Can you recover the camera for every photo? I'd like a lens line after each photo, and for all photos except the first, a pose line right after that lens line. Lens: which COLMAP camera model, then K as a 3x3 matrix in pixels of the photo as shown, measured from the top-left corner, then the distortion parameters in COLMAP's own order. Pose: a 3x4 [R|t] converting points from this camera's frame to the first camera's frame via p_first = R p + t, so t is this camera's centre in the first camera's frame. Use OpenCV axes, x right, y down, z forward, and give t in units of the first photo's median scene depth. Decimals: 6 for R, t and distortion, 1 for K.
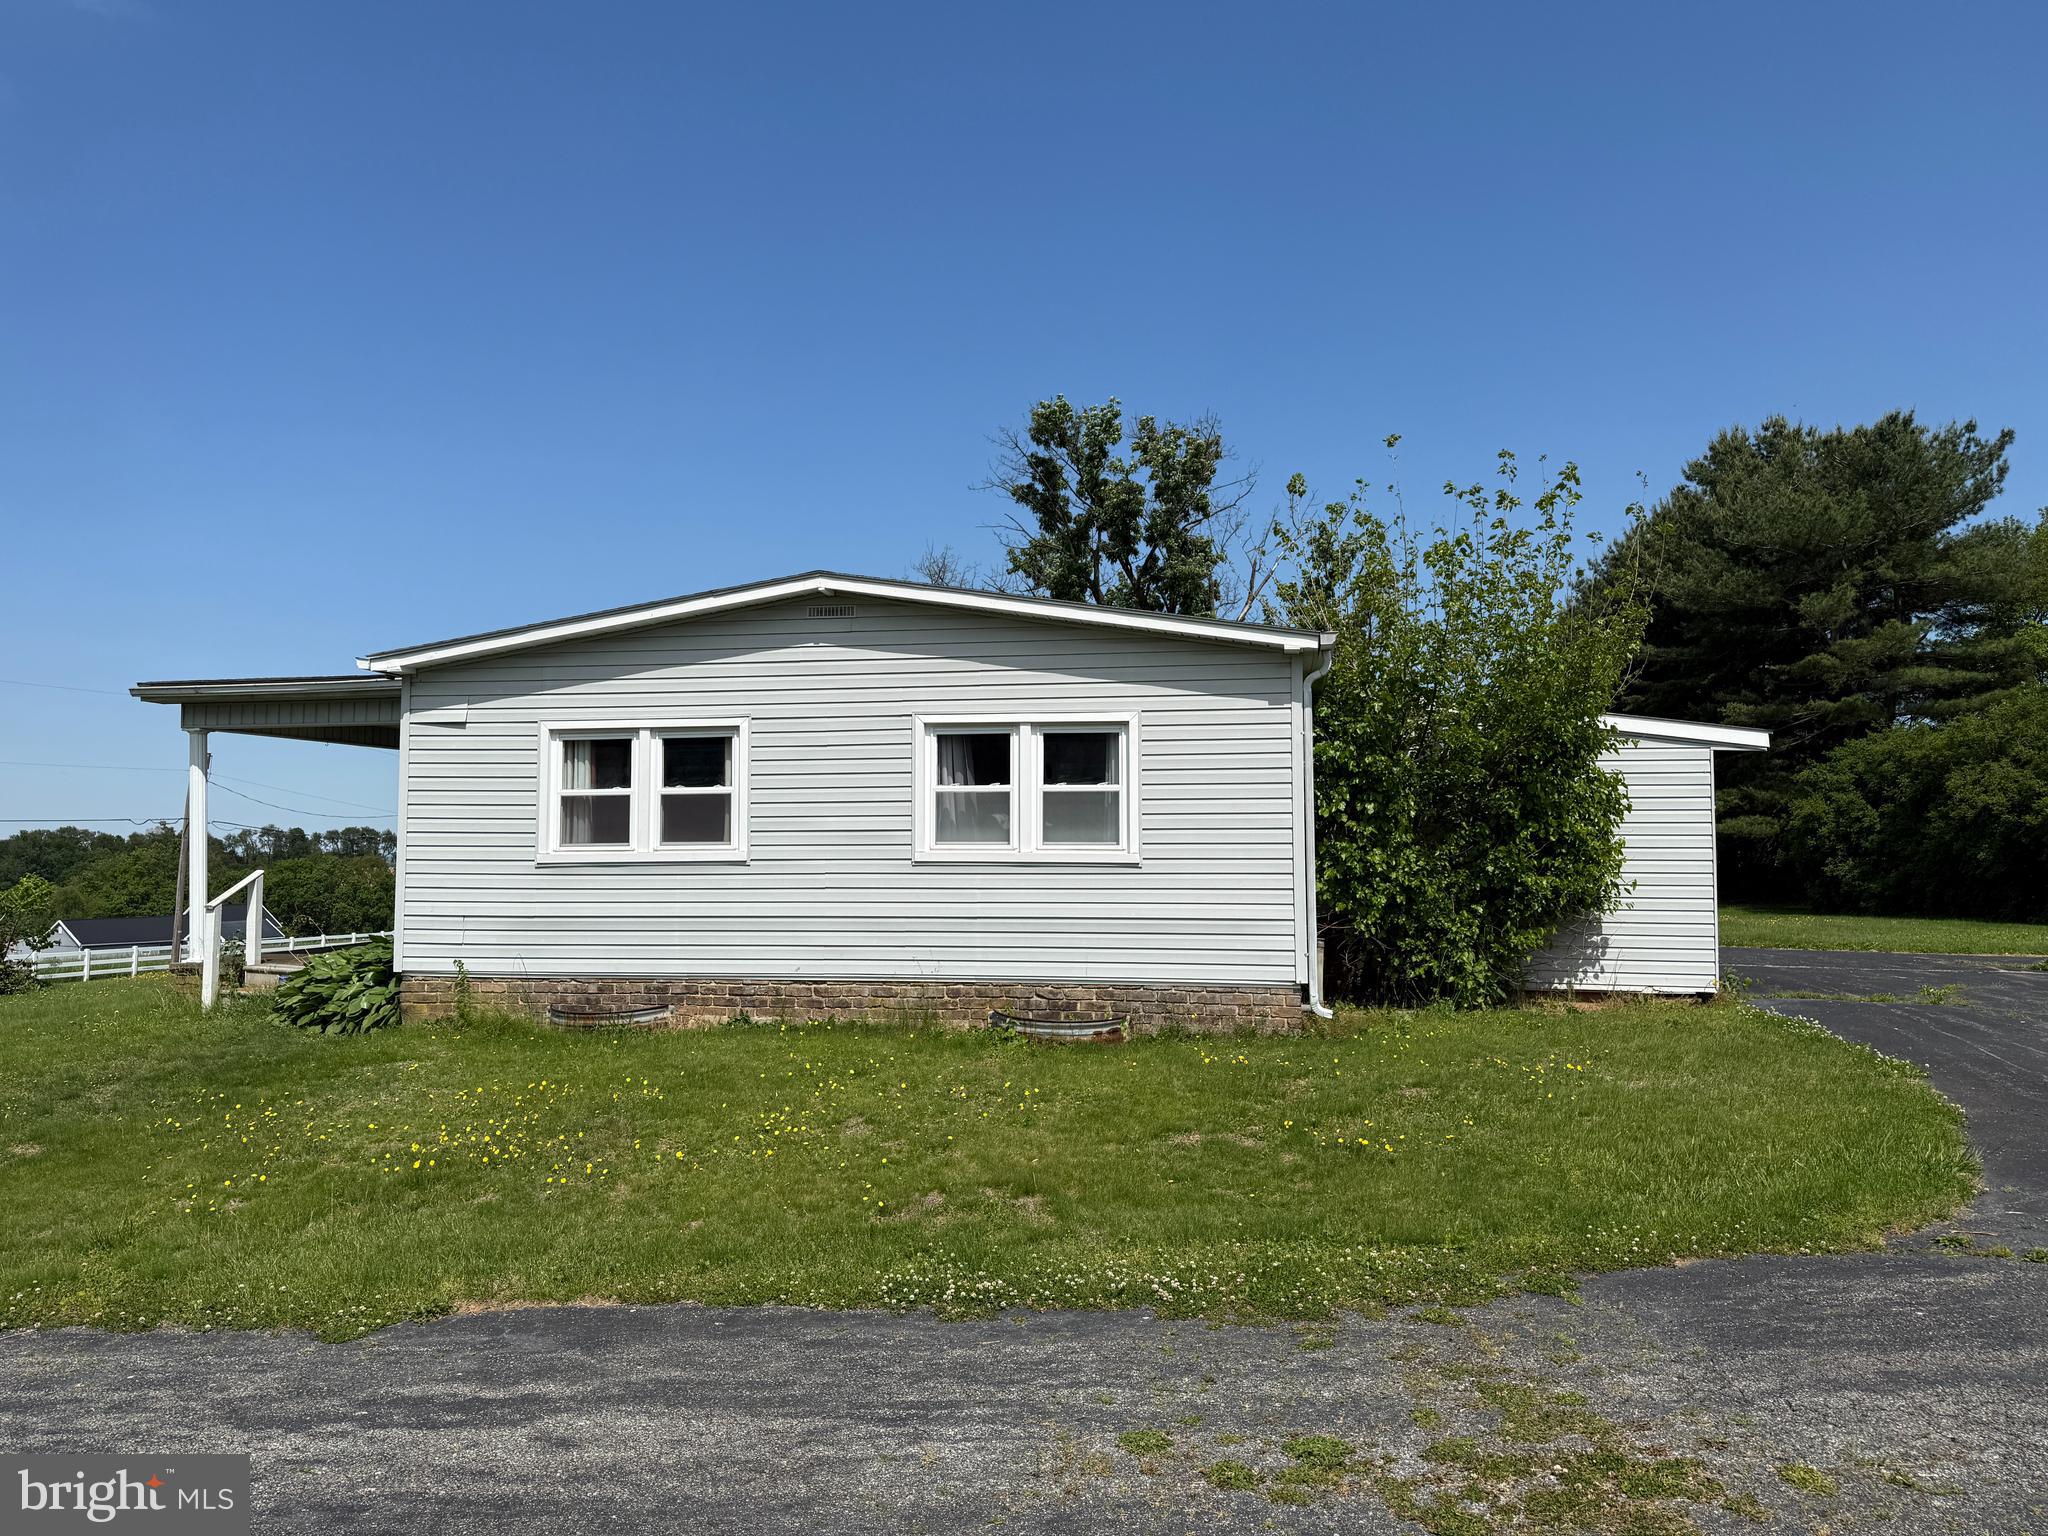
lens RADIAL K [[1441.3, 0, 1024.0], [0, 1441.3, 768.0], [0, 0, 1]] dist [0.056566, -0.050974]
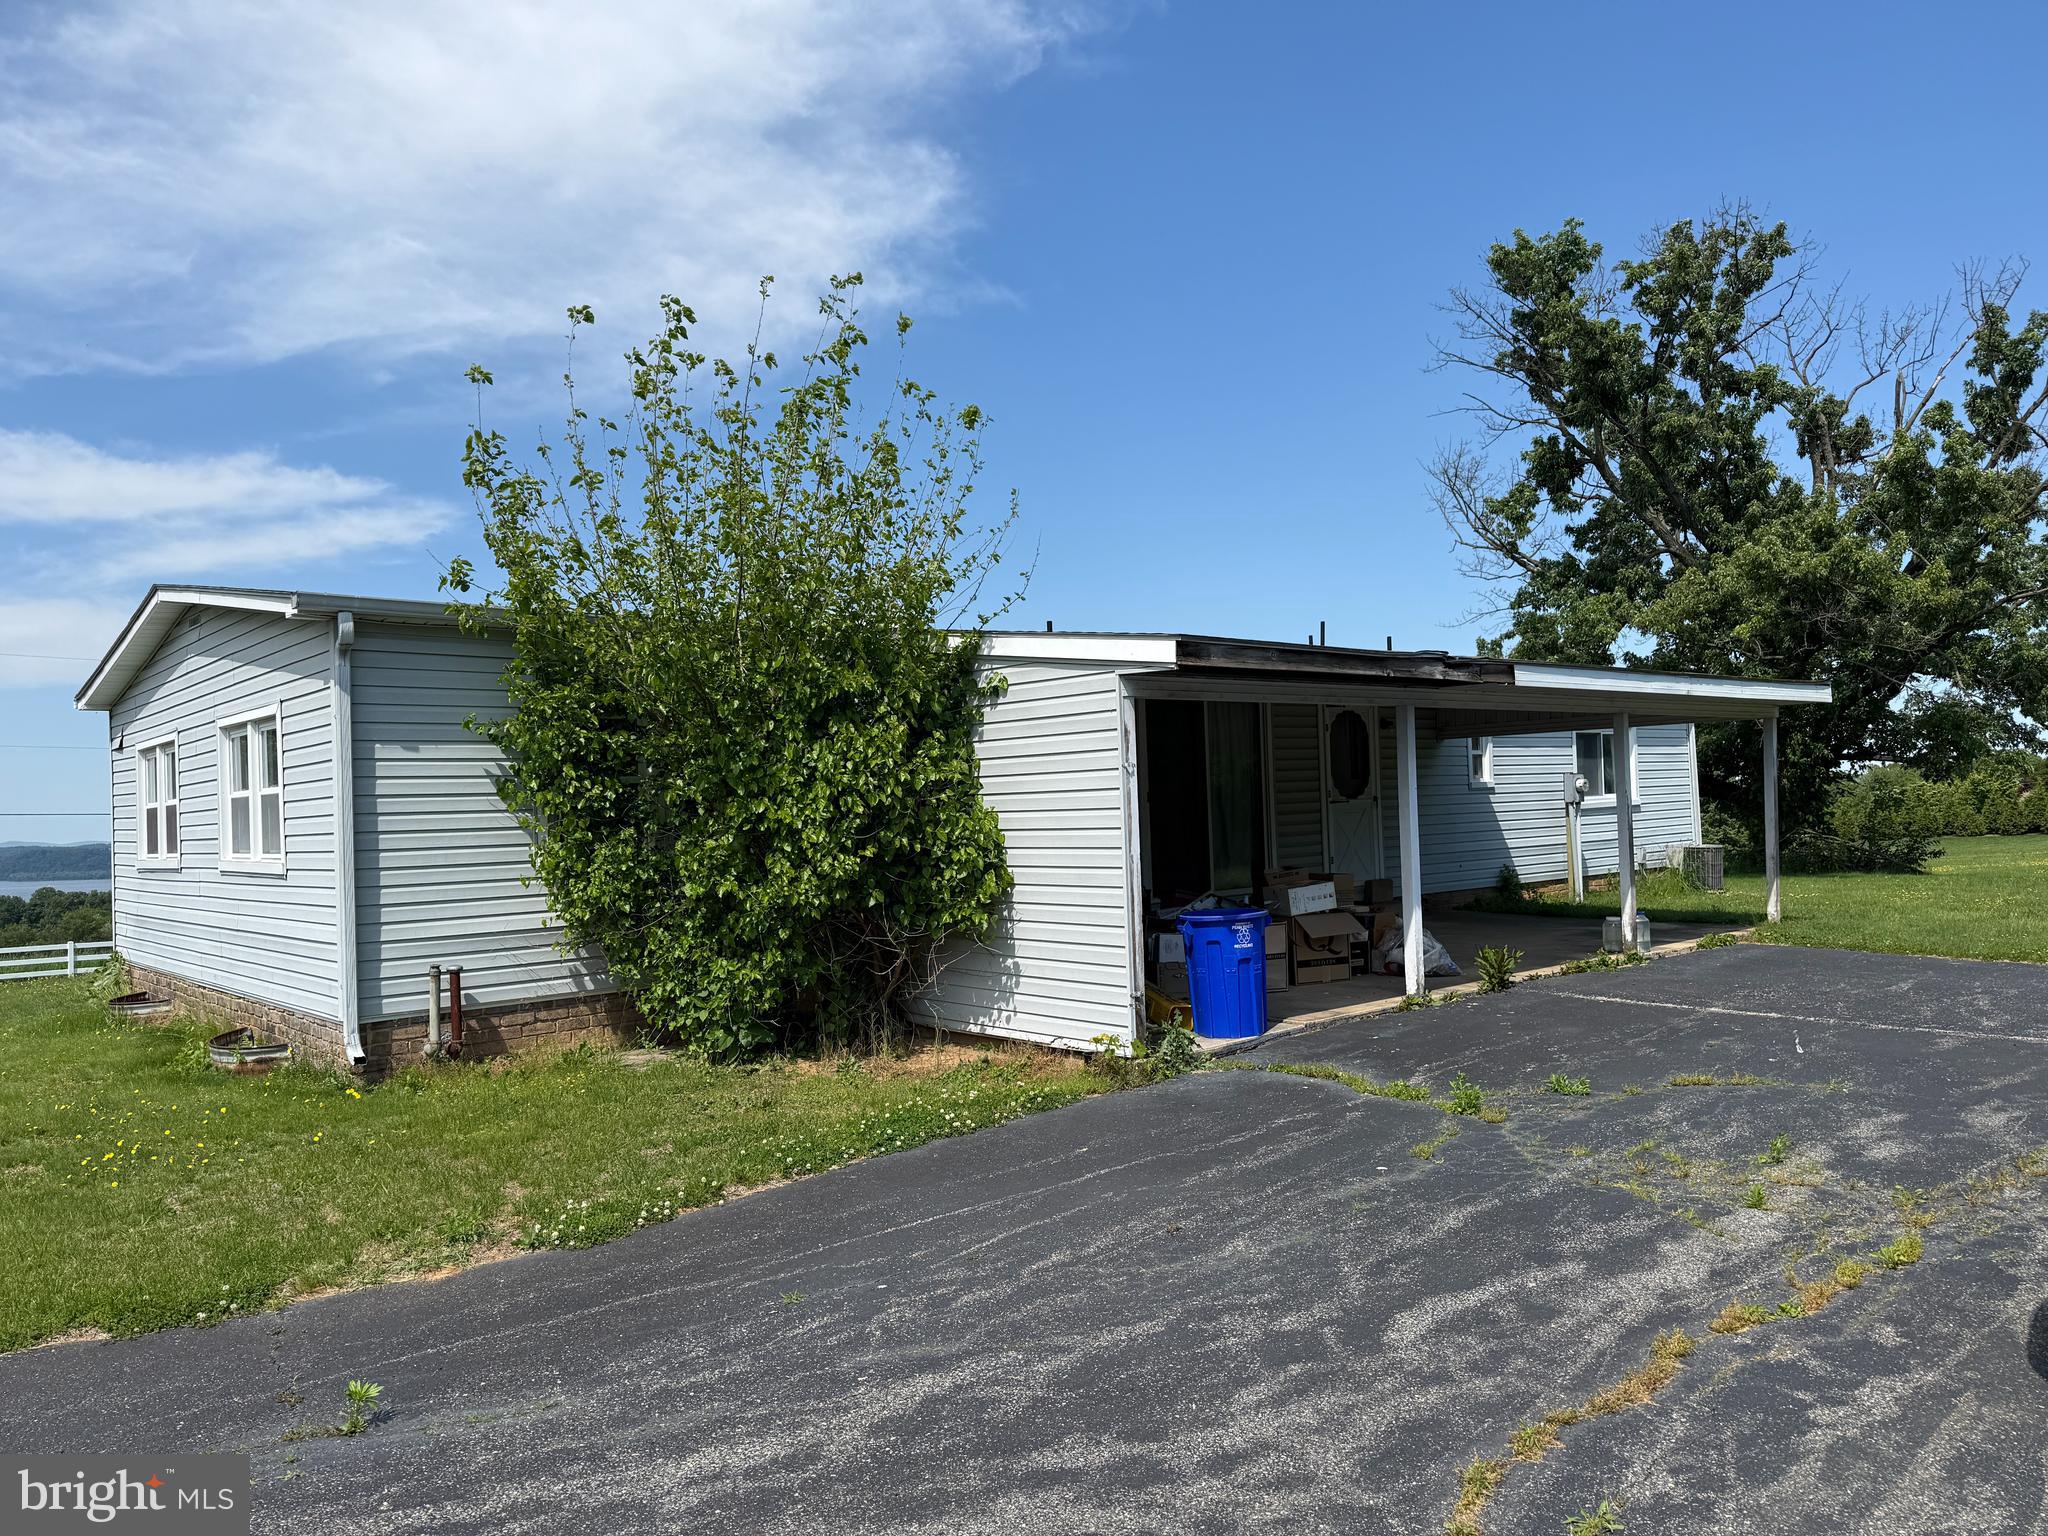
lens RADIAL K [[1441.3, 0, 1024.0], [0, 1441.3, 768.0], [0, 0, 1]] dist [0.056566, -0.050974]
pose [[0.792274, -0.044111, -0.608569, 0.819020], [0.071902, 0.997184, 0.021327, 0.012029], [0.605914, -0.060654, 0.793215, 0.471685]]
